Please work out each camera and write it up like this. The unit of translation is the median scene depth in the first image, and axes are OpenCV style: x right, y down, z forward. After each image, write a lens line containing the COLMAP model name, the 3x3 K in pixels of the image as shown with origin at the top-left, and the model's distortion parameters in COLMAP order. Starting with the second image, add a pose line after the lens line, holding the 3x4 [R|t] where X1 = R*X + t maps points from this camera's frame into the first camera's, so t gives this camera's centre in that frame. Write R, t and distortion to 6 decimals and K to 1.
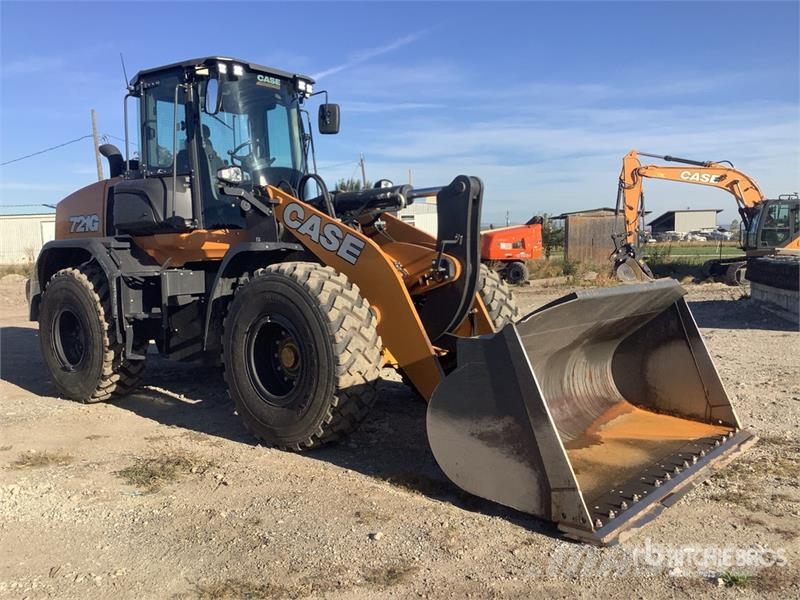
lens RADIAL K [[734.1, 0, 393.9], [0, 734.1, 301.8], [0, 0, 1]] dist [0.125195, -0.226891]
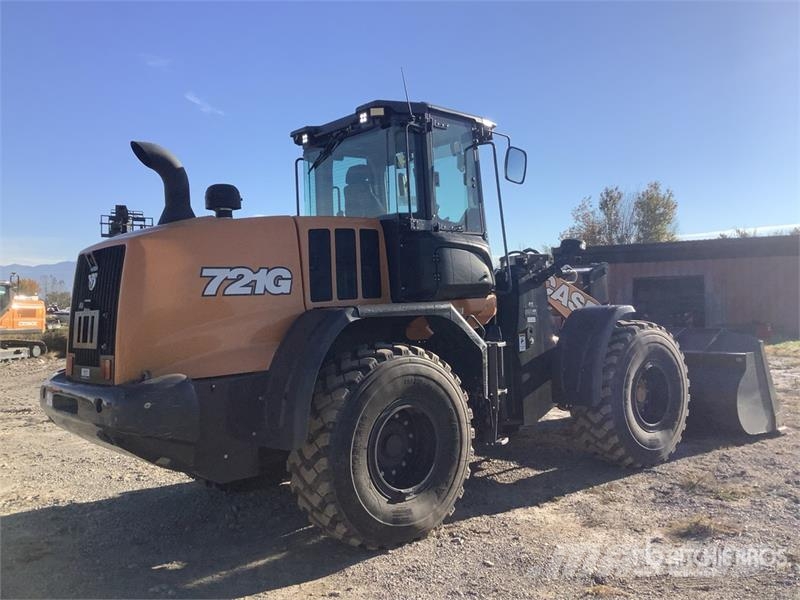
lens RADIAL K [[734.1, 0, 393.9], [0, 734.1, 301.8], [0, 0, 1]] dist [0.125195, -0.226891]
pose [[0.158225, 0.014524, 0.987296, -1.344817], [0.098502, 0.994672, -0.030419, -0.079337], [-0.982478, 0.102064, 0.155951, 1.082617]]
